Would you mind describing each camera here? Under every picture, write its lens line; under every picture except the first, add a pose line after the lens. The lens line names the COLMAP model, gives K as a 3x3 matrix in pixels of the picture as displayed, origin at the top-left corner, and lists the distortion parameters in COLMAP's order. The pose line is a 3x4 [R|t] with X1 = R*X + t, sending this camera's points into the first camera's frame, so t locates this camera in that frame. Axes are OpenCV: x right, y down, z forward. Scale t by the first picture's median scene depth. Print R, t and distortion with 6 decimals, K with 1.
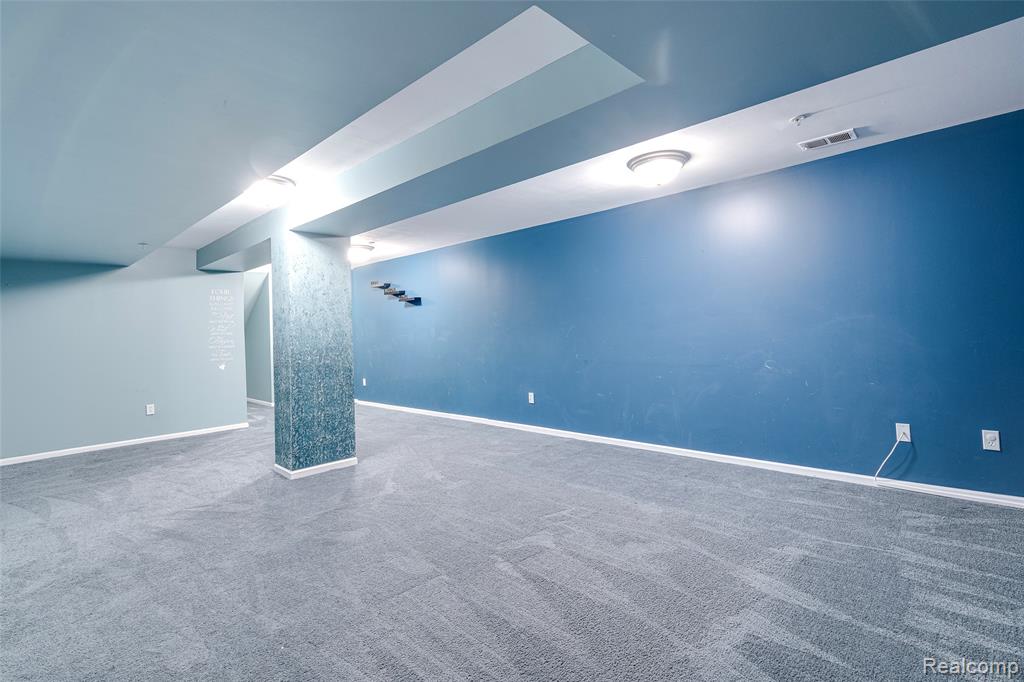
lens RADIAL K [[499.6, 0, 481.6], [0, 499.6, 313.7], [0, 0, 1]] dist [-0.004101, 0.003336]
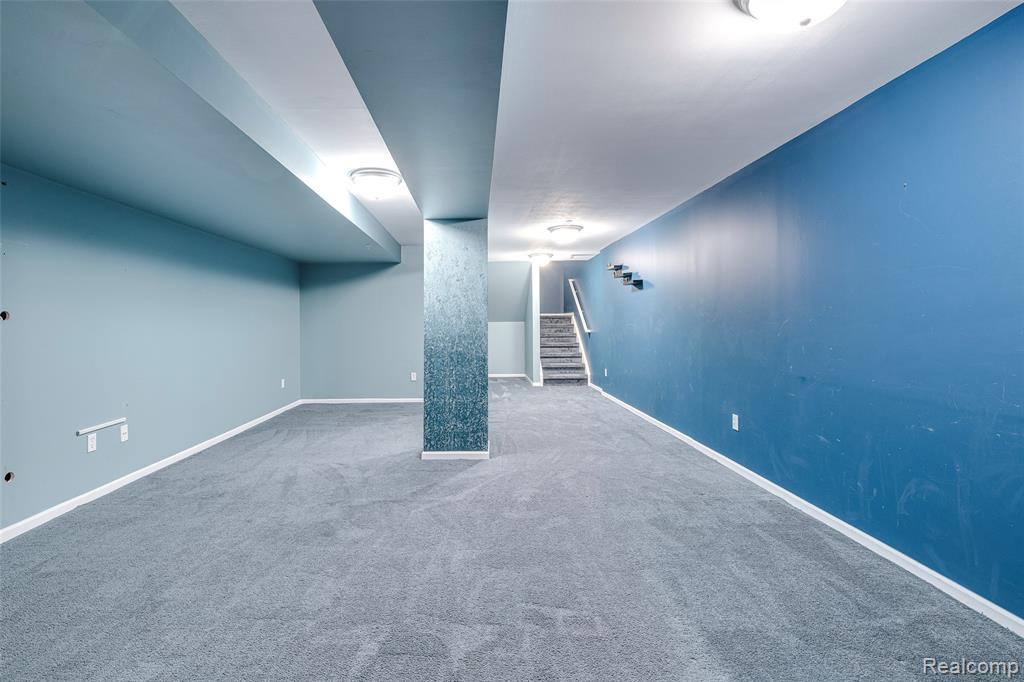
lens RADIAL K [[467.0, 0, 485.4], [0, 467.0, 319.9], [0, 0, 1]] dist [-0.010337, 0.003259]
pose [[0.709224, 0.025954, -0.704506, 0.371396], [0.007078, 0.999010, 0.043930, -0.001726], [0.704948, -0.036143, 0.708337, 0.386696]]
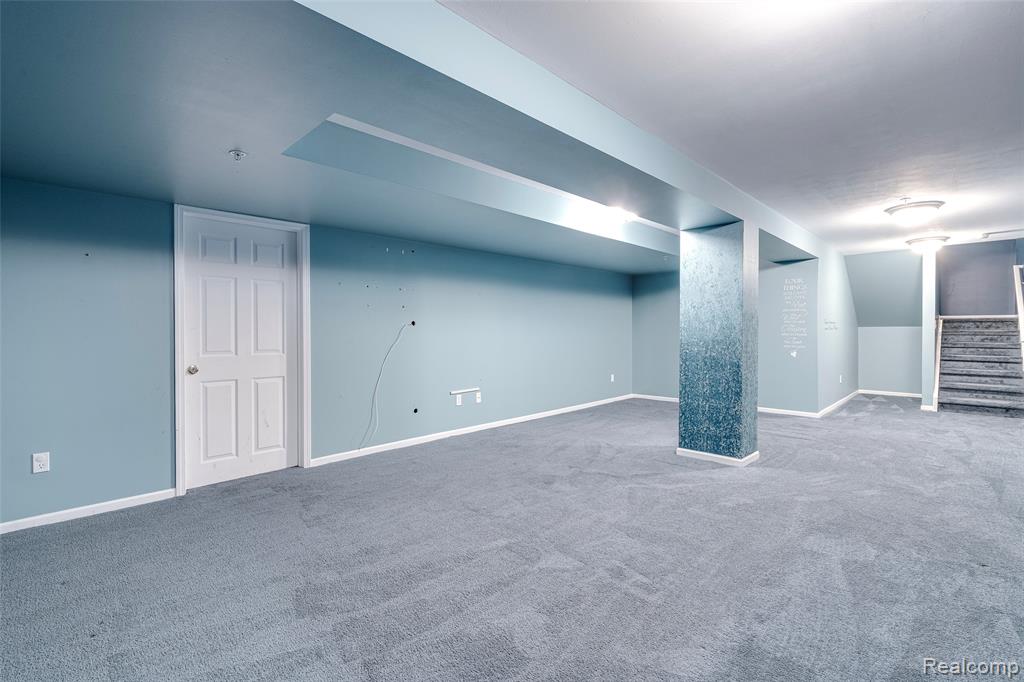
lens RADIAL K [[467.0, 0, 526.5], [0, 467.0, 334.7], [0, 0, 1]] dist [-0.010337, 0.003259]
pose [[0.022189, 0.050260, -0.998490, 0.611190], [0.036868, 0.998015, 0.051055, -0.004191], [0.999074, -0.037945, 0.020292, 0.608380]]
